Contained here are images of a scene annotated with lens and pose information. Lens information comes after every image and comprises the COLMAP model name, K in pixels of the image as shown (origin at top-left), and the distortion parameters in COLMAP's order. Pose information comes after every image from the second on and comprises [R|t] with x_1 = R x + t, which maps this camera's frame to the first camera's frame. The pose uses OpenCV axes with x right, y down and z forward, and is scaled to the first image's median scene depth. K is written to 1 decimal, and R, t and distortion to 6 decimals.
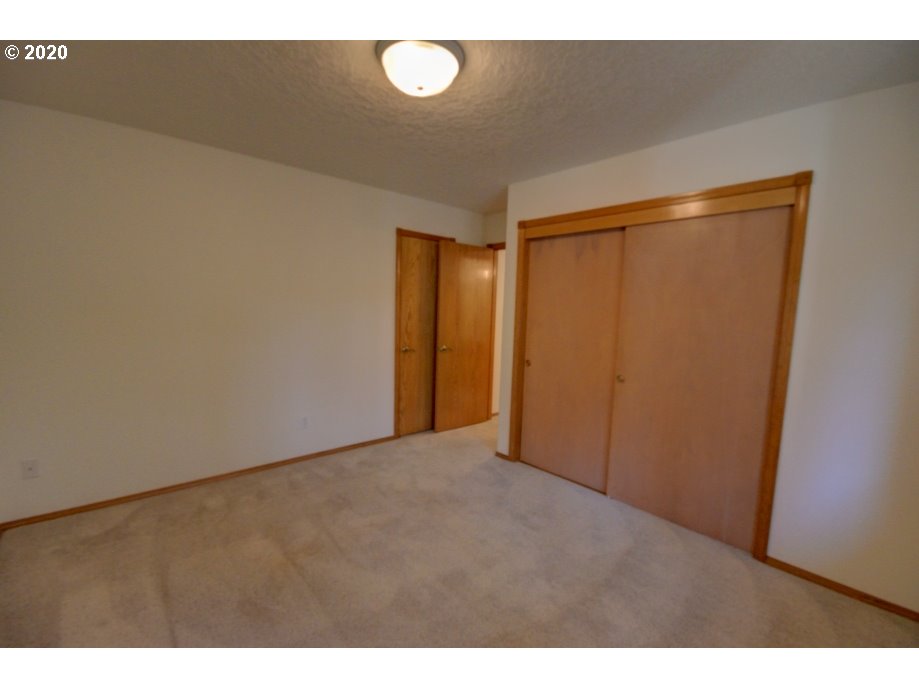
lens RADIAL K [[400.0, 0, 464.3], [0, 400.0, 344.4], [0, 0, 1]] dist [-0.008856, -0.004556]
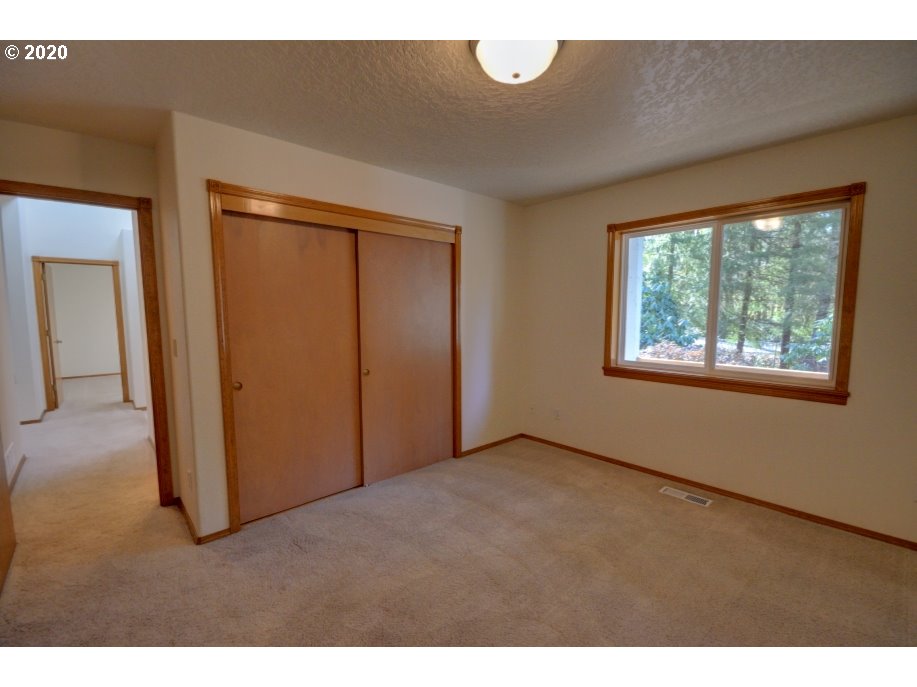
lens RADIAL K [[399.2, 0, 465.0], [0, 399.2, 343.4], [0, 0, 1]] dist [-0.008856, -0.004556]
pose [[-0.022512, -0.110211, 0.993653, -0.648850], [0.090105, 0.989636, 0.111807, -0.084420], [-0.995678, 0.092050, -0.012348, 0.710731]]
